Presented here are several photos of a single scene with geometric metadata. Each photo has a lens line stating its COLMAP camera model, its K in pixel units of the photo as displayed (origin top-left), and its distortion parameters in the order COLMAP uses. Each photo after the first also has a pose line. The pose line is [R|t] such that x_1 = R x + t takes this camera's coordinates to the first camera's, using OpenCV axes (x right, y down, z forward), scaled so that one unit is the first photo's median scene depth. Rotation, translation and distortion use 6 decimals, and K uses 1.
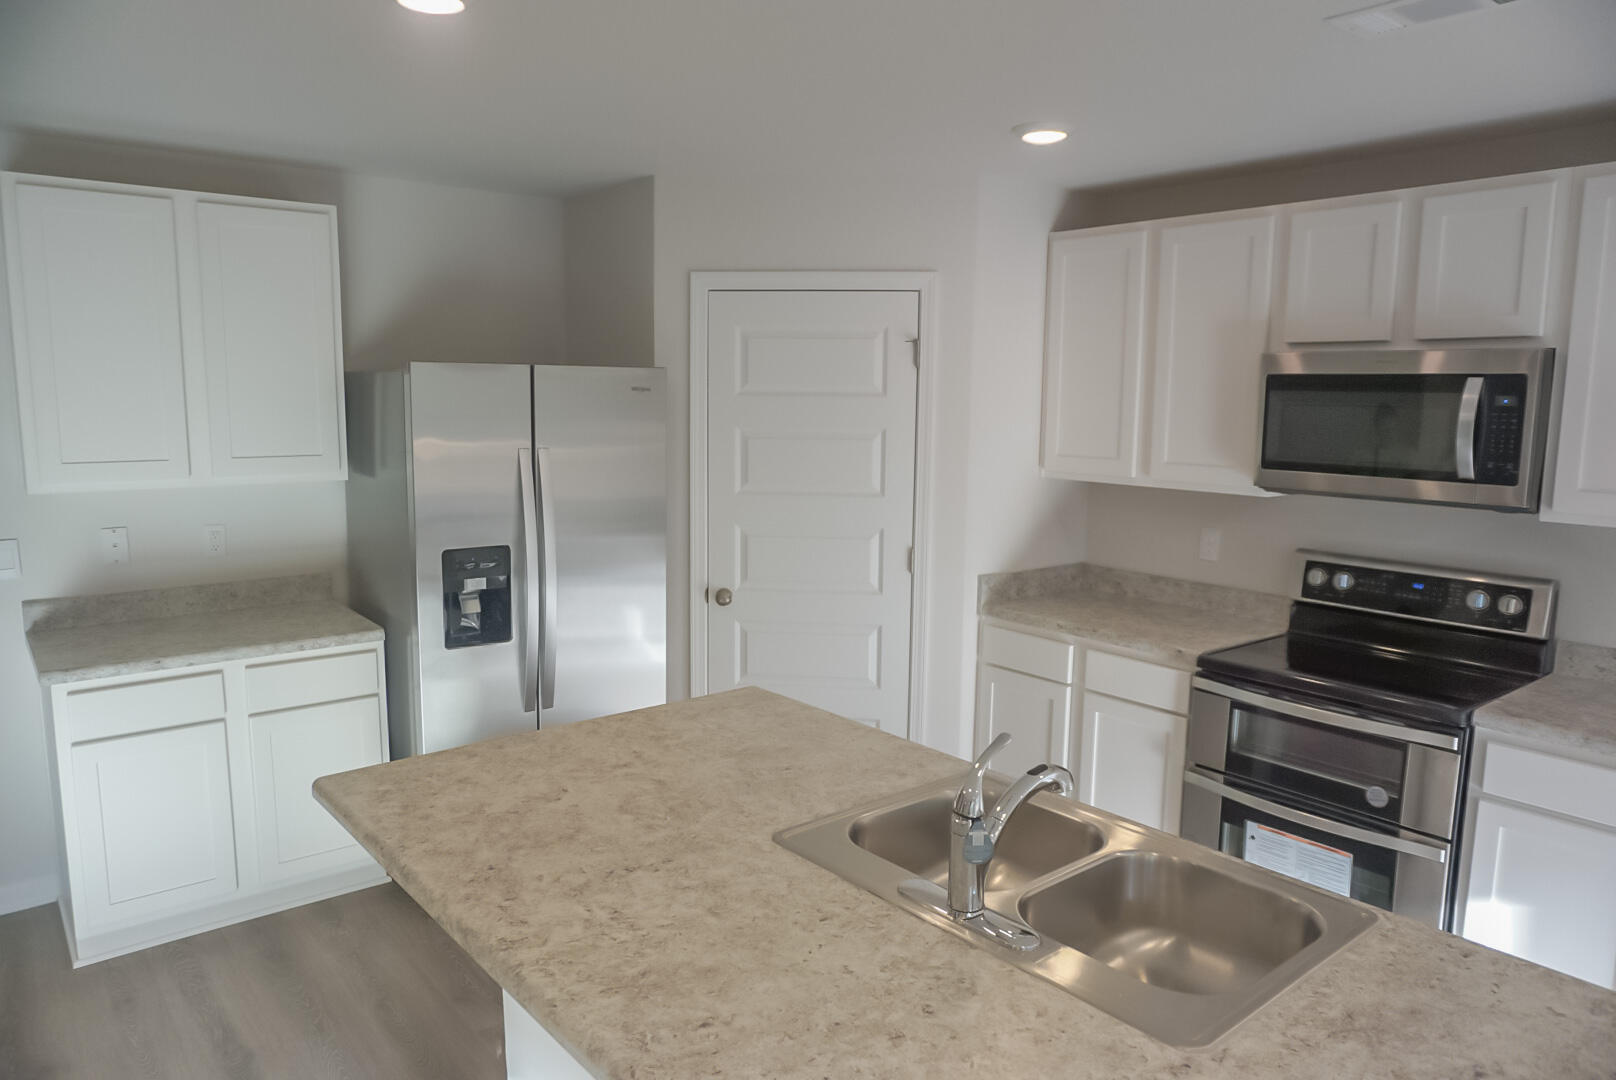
lens RADIAL K [[1087.3, 0, 808.0], [0, 1087.3, 540.0], [0, 0, 1]] dist [-0.041321, 0.028649]
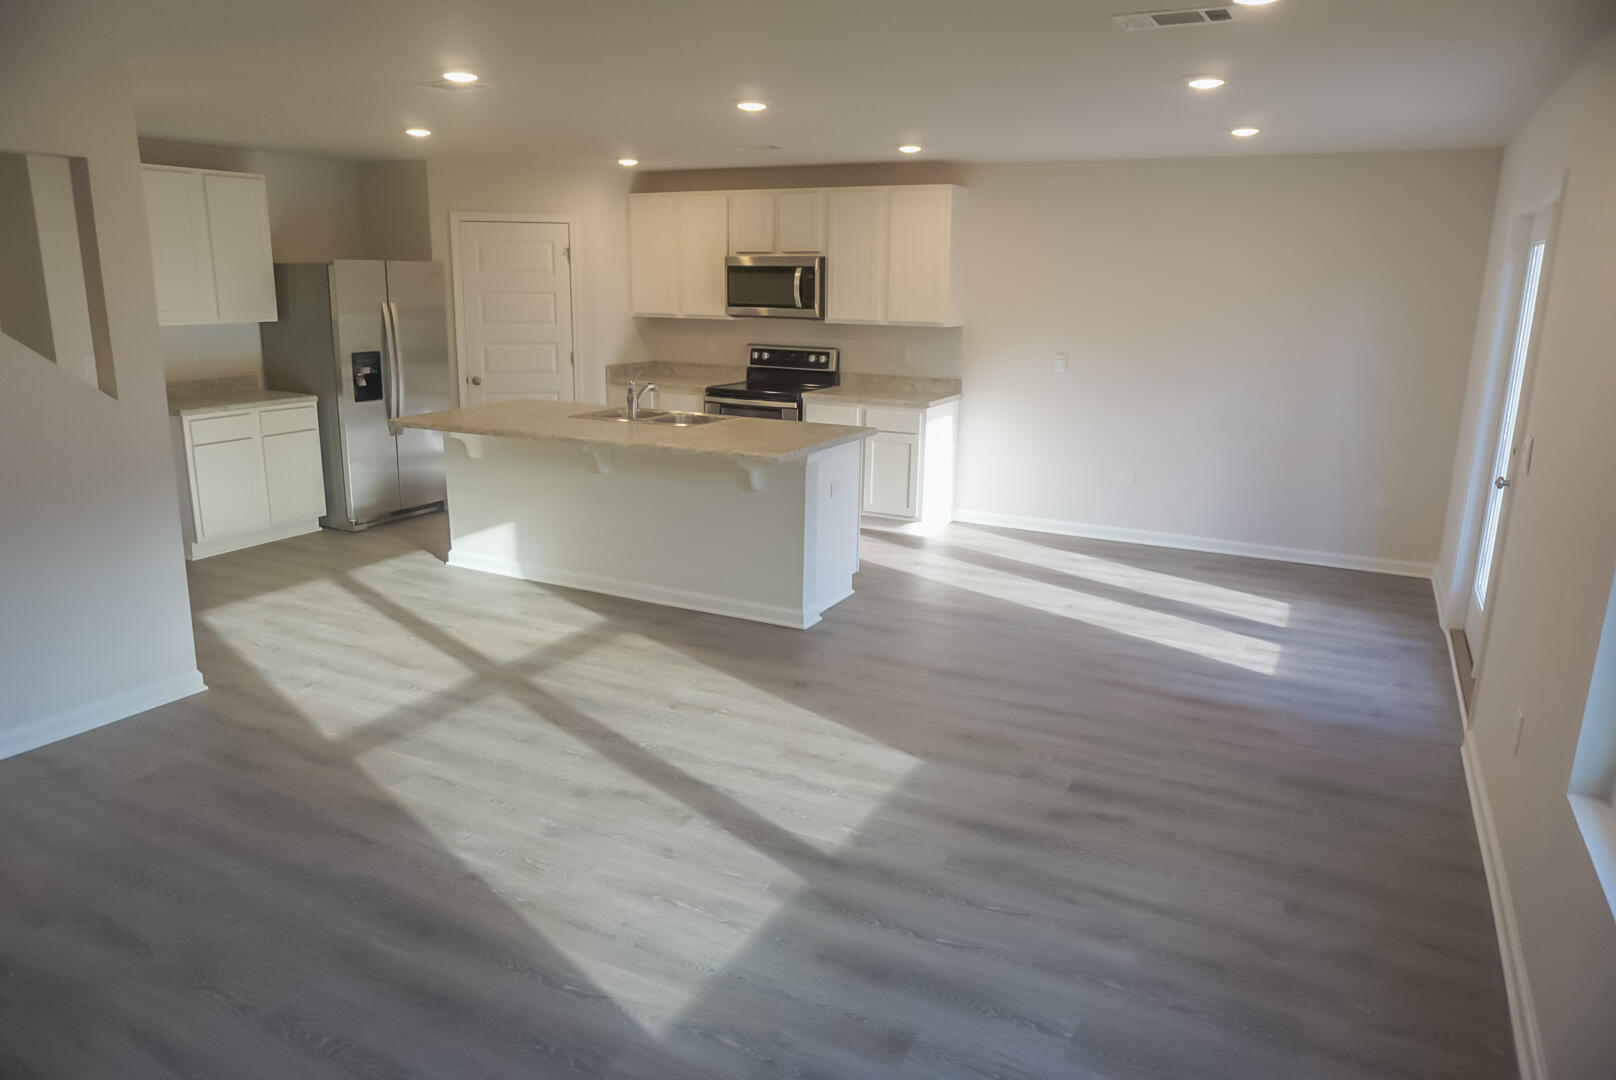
lens RADIAL K [[1087.3, 0, 808.0], [0, 1087.3, 540.0], [0, 0, 1]] dist [-0.041321, 0.028649]
pose [[0.922026, -0.091173, 0.376239, -0.354894], [0.050324, 0.991853, 0.117027, 0.171992], [-0.383843, -0.088968, 0.919102, -1.291100]]
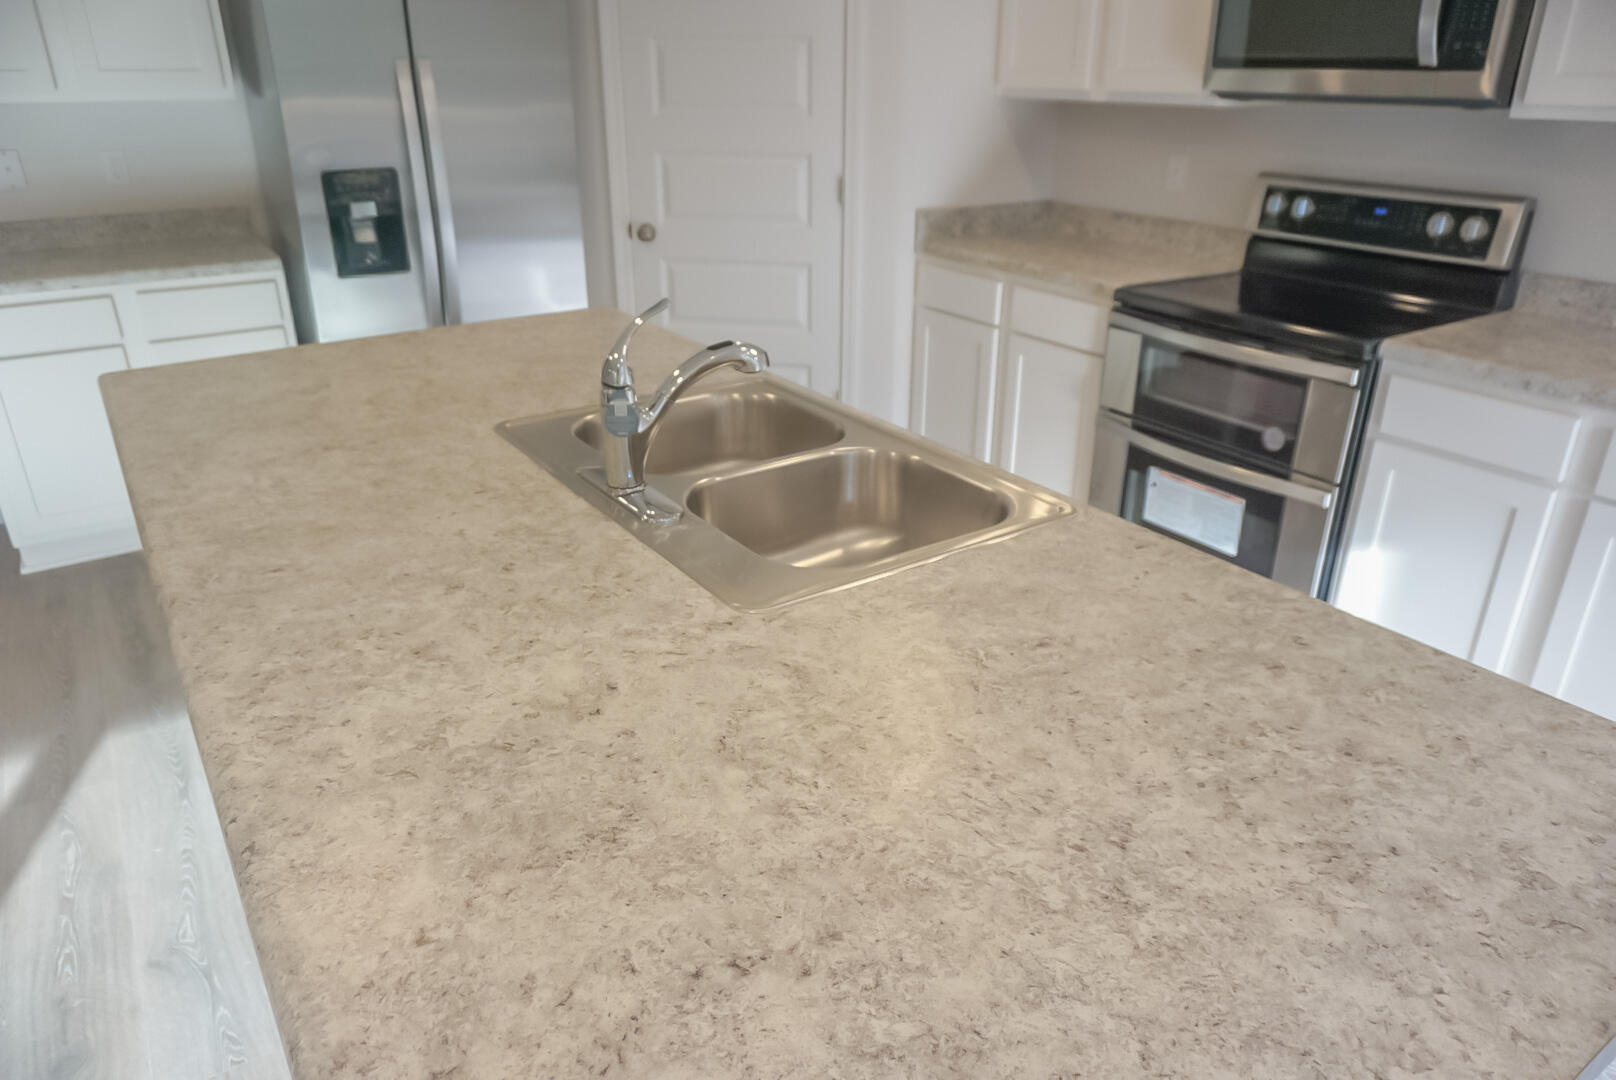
lens RADIAL K [[1087.3, 0, 808.0], [0, 1087.3, 540.0], [0, 0, 1]] dist [-0.041321, 0.028649]
pose [[0.994931, 0.031862, -0.095377, 0.199119], [-0.004497, 0.961625, 0.274331, 0.062898], [0.100458, -0.272511, 0.956894, 0.048392]]
